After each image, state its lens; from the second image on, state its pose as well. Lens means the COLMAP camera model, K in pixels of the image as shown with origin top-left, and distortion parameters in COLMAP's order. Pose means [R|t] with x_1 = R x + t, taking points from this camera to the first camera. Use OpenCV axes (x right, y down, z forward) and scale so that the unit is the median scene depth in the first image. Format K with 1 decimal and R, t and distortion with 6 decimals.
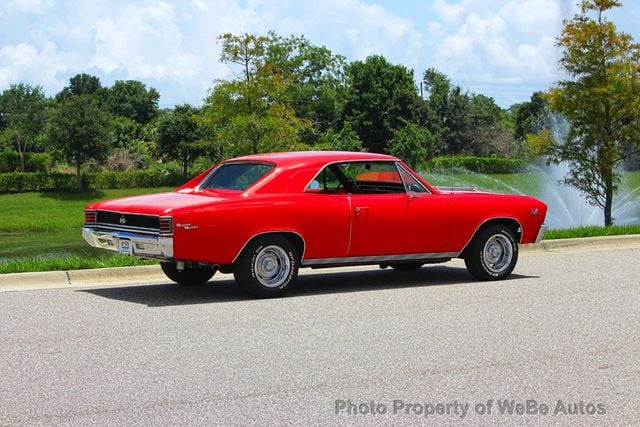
lens RADIAL K [[1656.2, 0, 320.1], [0, 1656.2, 239.1], [0, 0, 1]] dist [-0.396892, -0.124391]
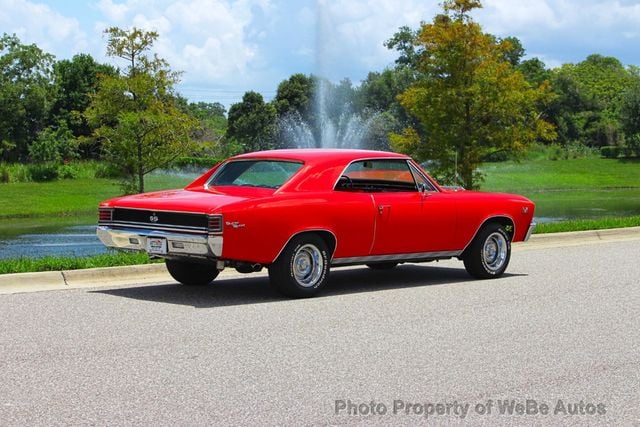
lens RADIAL K [[1657.9, 0, 320.0], [0, 1657.9, 181.5], [0, 0, 1]] dist [-0.387947, -0.217314]
pose [[0.978764, 0.005921, 0.204904, -0.150565], [0.001273, 0.999388, -0.034963, 0.000702], [-0.204986, 0.034481, 0.978157, 0.026014]]
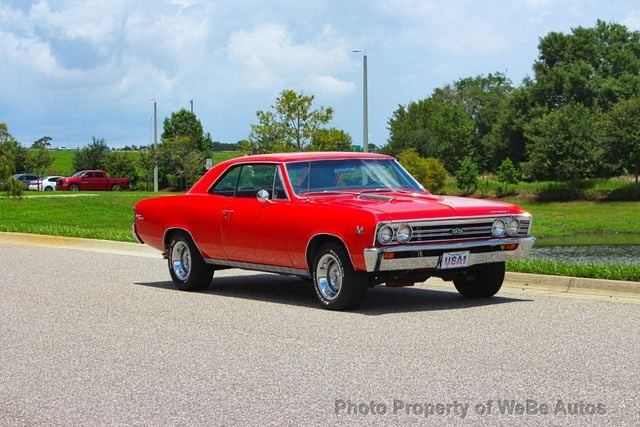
lens RADIAL K [[1644.7, 0, 320.0], [0, 1644.7, 213.5], [0, 0, 1]] dist [-0.396795, -0.332286]
pose [[0.043200, -0.037949, 0.998345, -0.678075], [0.102295, 0.994194, 0.033364, -0.036277], [-0.993816, 0.100684, 0.046831, 0.700157]]
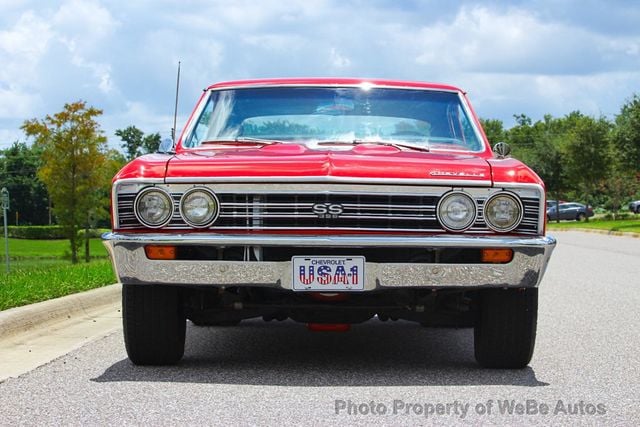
lens RADIAL K [[1644.7, 0, 320.0], [0, 1644.7, 213.5], [0, 0, 1]] dist [-0.396795, -0.332286]
pose [[0.588929, 0.003400, 0.808178, -0.294895], [0.050357, 0.997894, -0.040894, 0.007109], [-0.806614, 0.064781, 0.587517, 0.520395]]
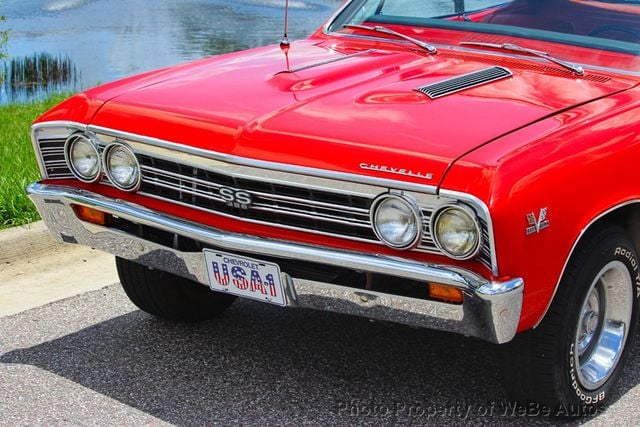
lens RADIAL K [[1644.7, 0, 320.0], [0, 1644.7, 213.5], [0, 0, 1]] dist [-0.396795, -0.332286]
pose [[0.936676, -0.046800, 0.347055, -0.135273], [-0.010536, 0.986815, 0.161508, -0.035334], [-0.350038, -0.154937, 0.923833, 0.487835]]
